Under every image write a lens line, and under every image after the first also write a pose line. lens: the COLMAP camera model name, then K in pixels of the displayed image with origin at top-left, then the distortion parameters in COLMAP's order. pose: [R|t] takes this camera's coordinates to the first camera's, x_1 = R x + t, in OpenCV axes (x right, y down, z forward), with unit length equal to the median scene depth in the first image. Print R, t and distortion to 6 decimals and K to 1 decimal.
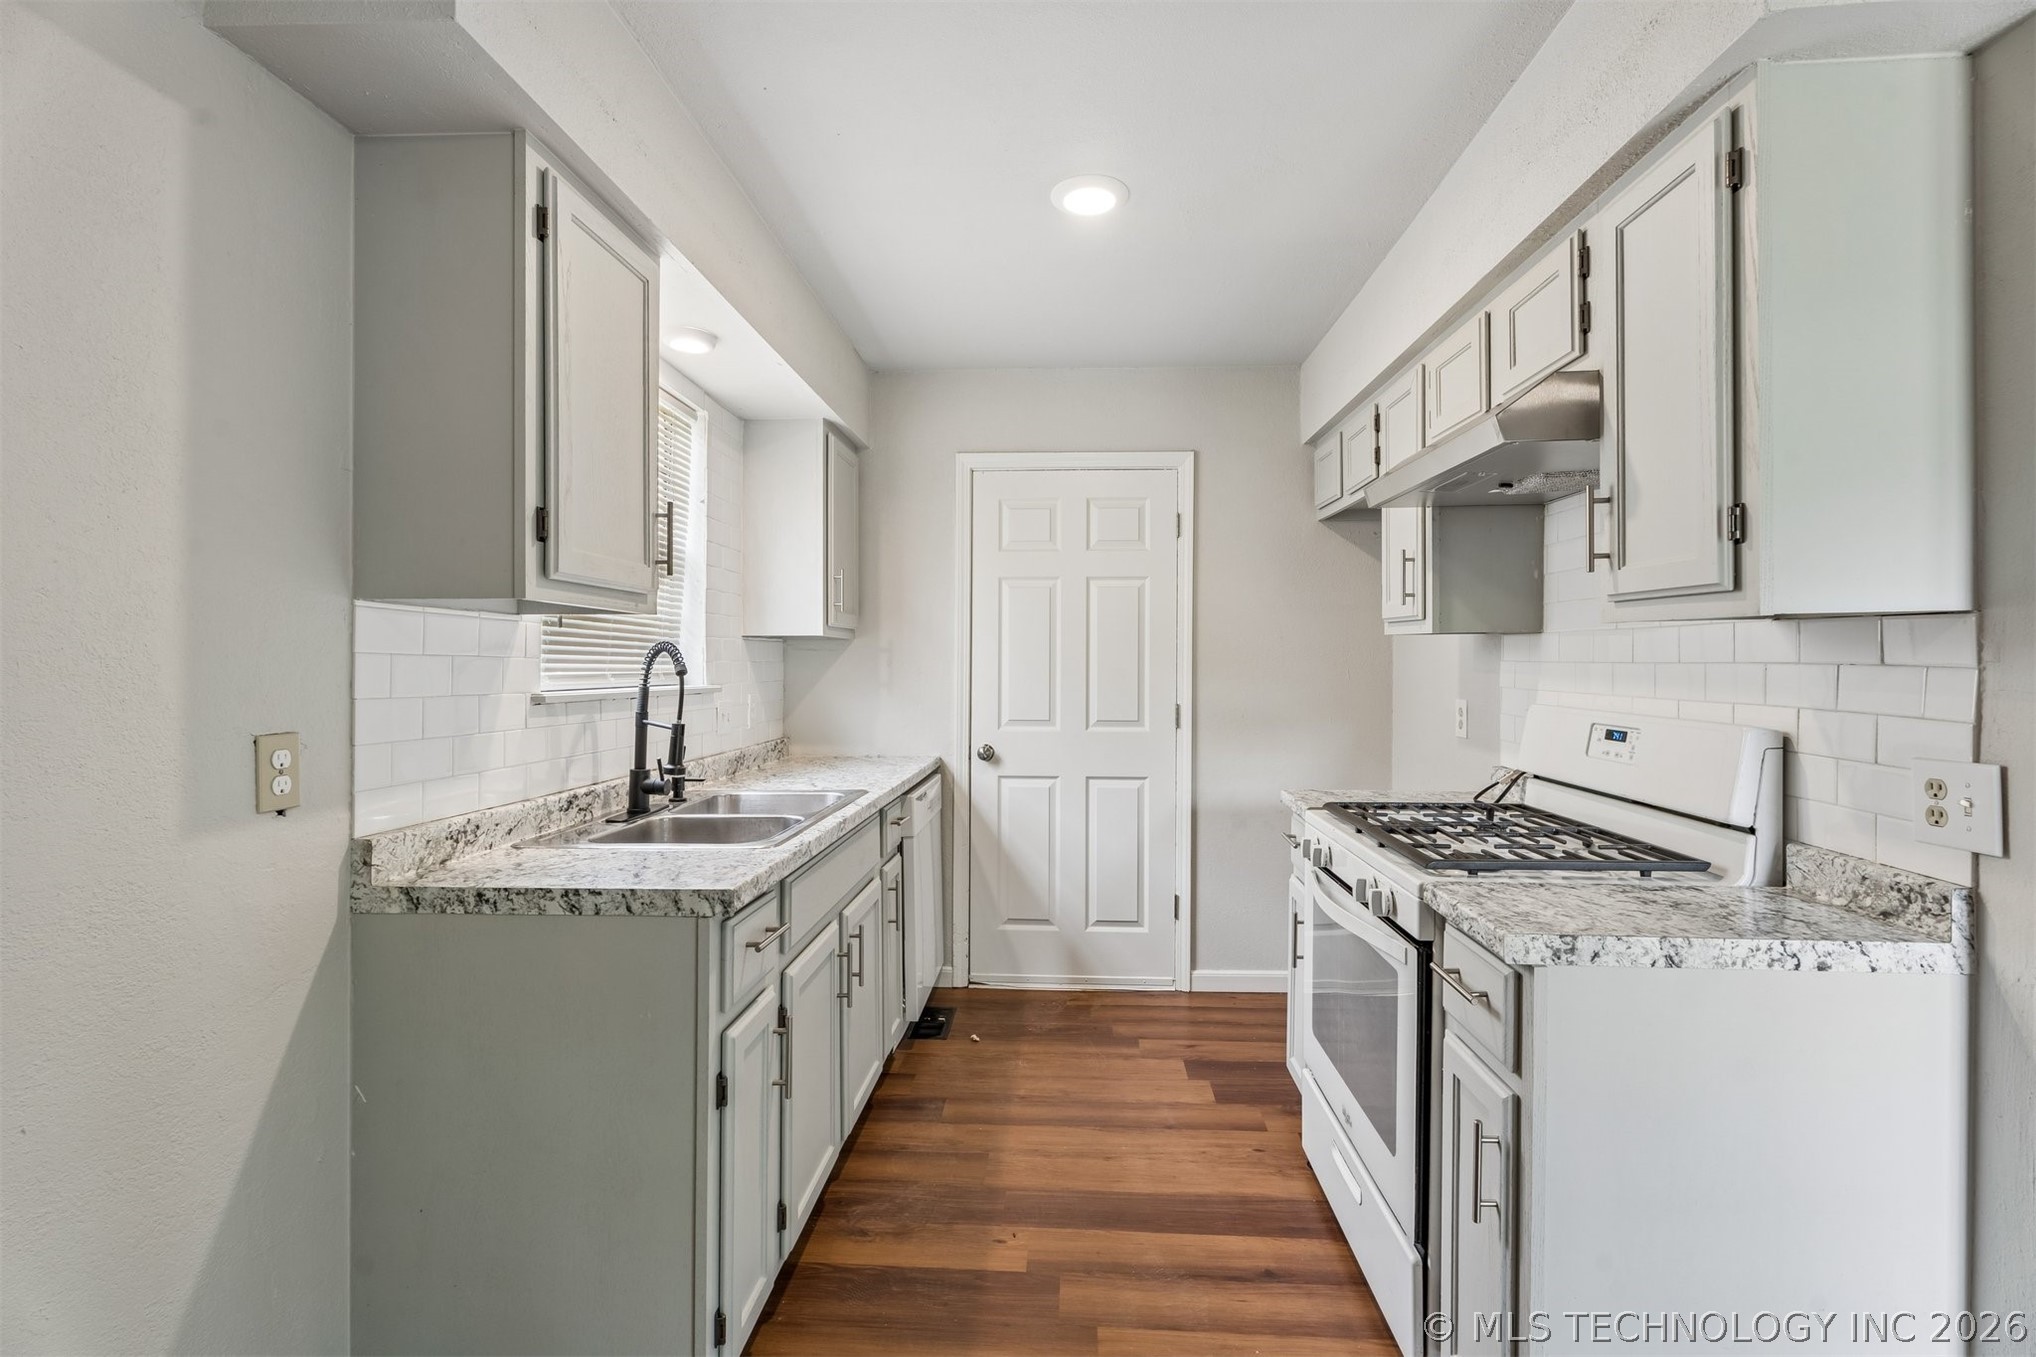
lens RADIAL K [[908.4, 0, 1035.0], [0, 908.4, 661.1], [0, 0, 1]] dist [0.002494, 0.000420]
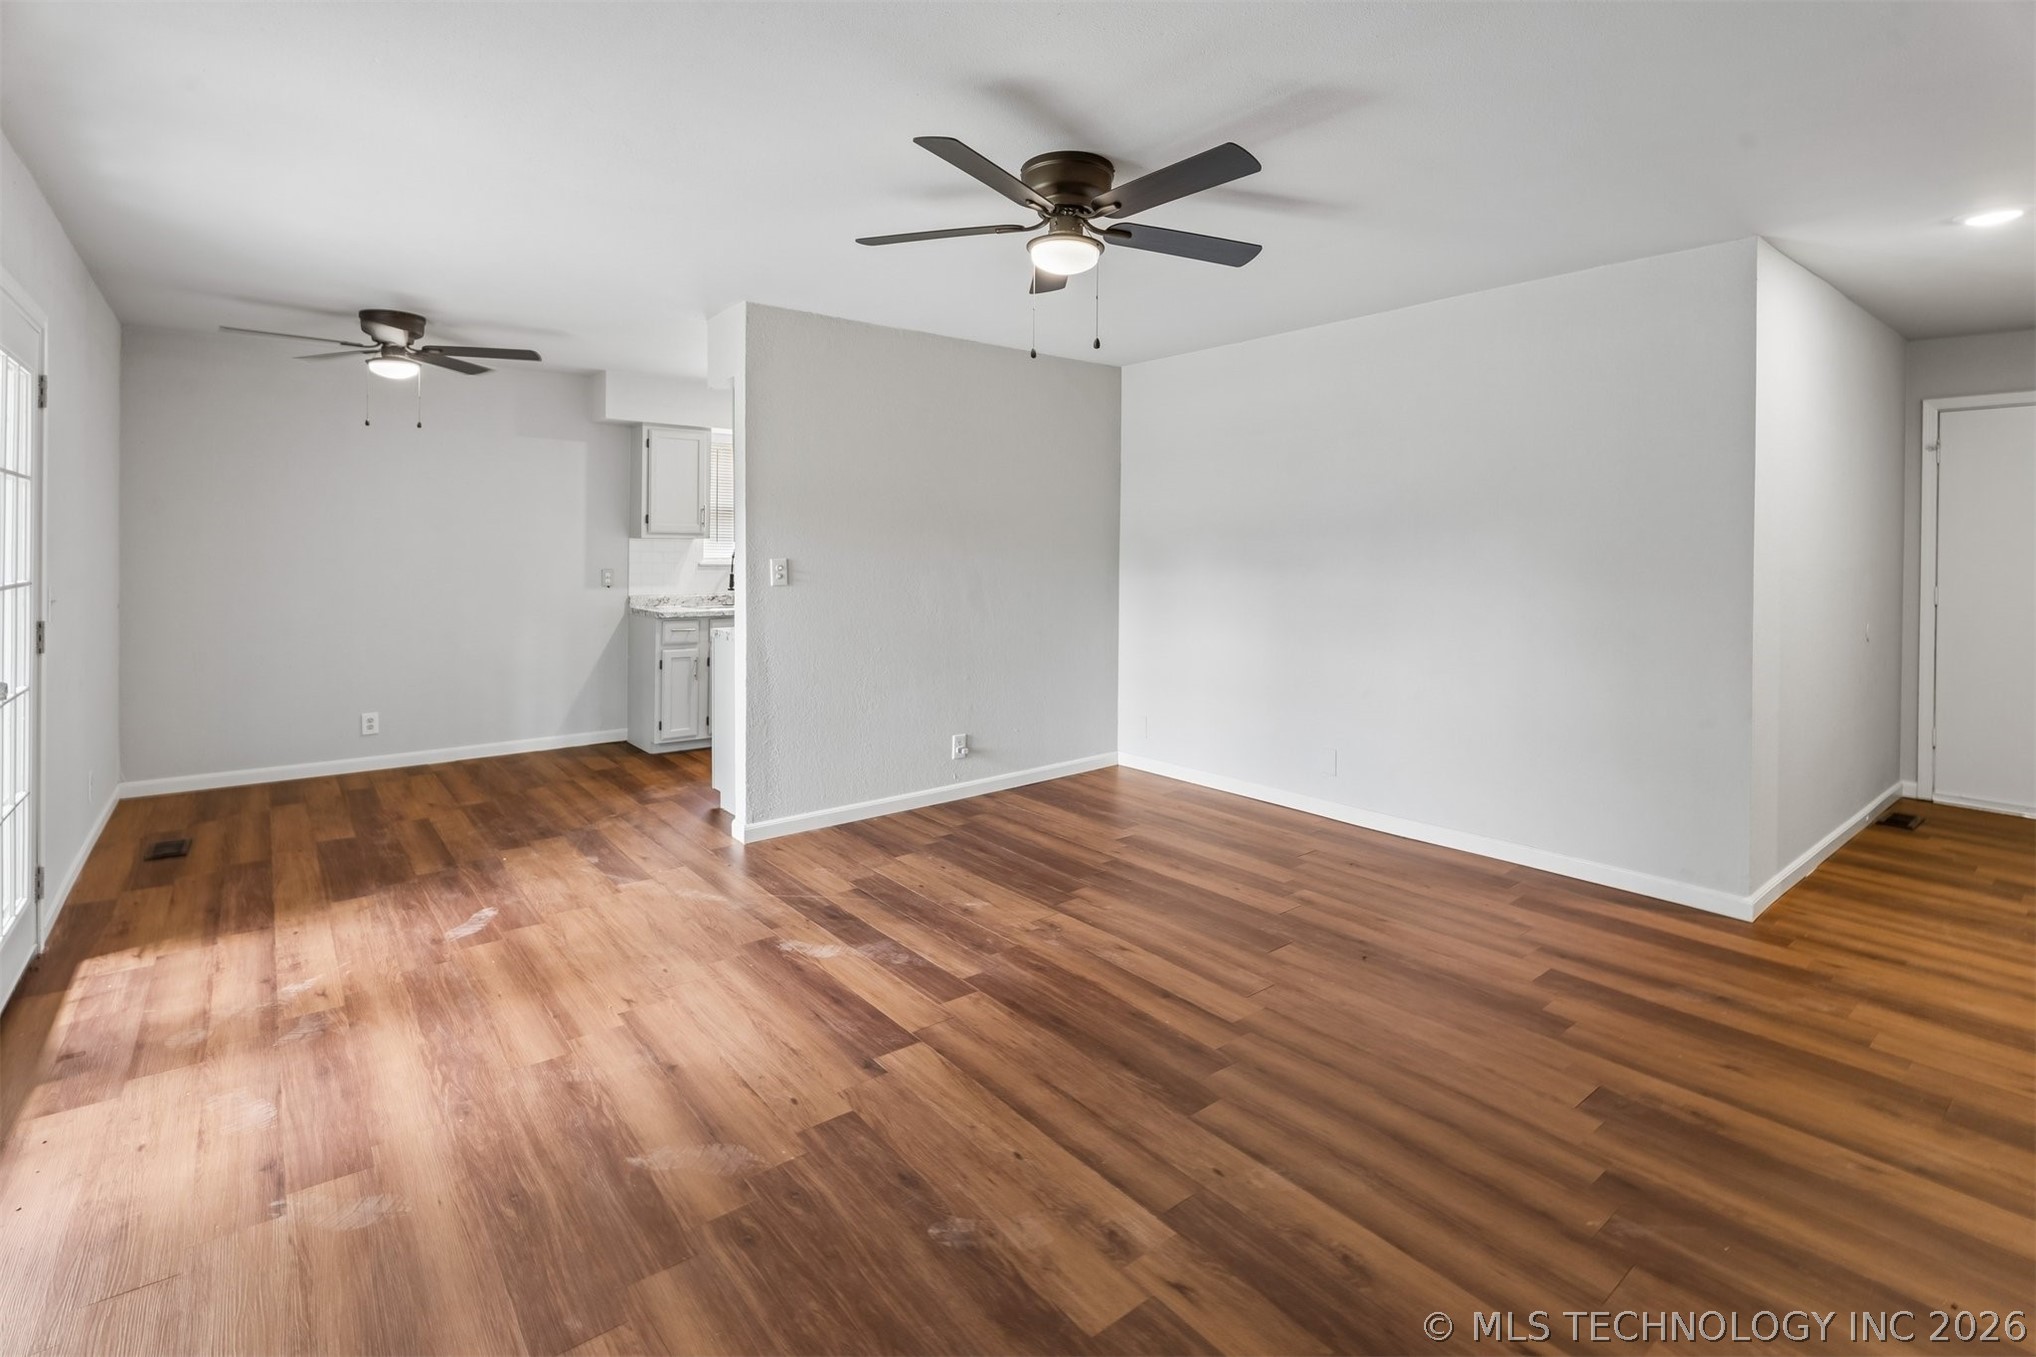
lens RADIAL K [[948.6, 0, 1034.8], [0, 948.6, 546.8], [0, 0, 1]] dist [0.003968, 0.000403]
pose [[0.669378, -0.001242, -0.742921, 2.974754], [-0.001203, 0.999995, -0.002756, -0.015880], [0.742921, 0.002738, 0.669373, -0.417698]]
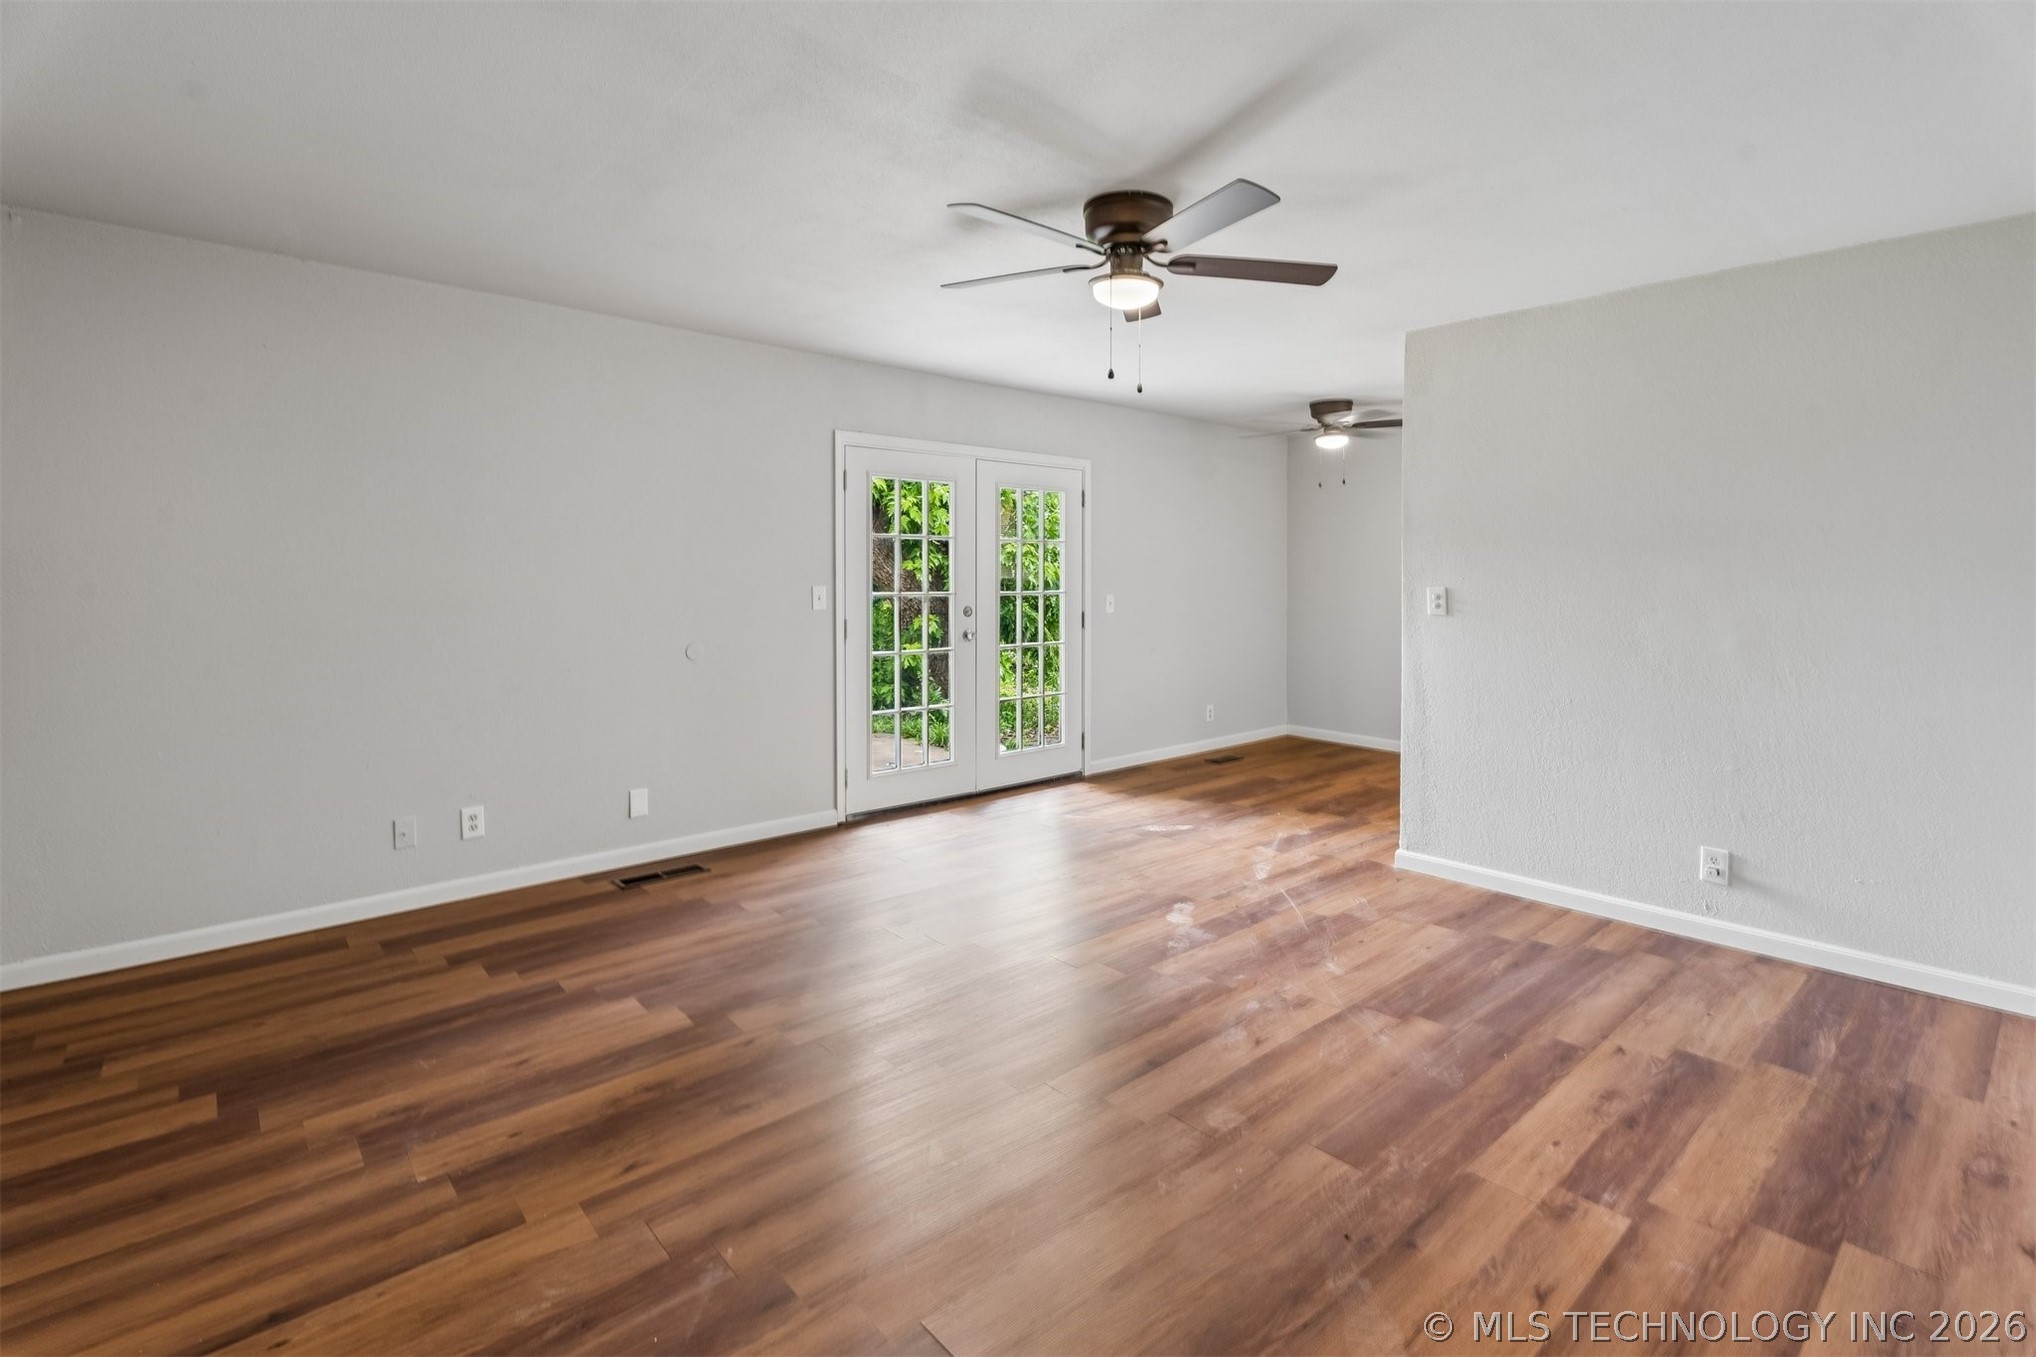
lens RADIAL K [[953.5, 0, 1016.9], [0, 953.5, 581.5], [0, 0, 1]] dist [-0.000540, 0.000325]
pose [[-0.720394, 0.002034, -0.693562, 3.098982], [-0.002067, 0.999985, 0.005079, -0.015435], [0.693562, 0.005092, -0.720379, 1.656154]]
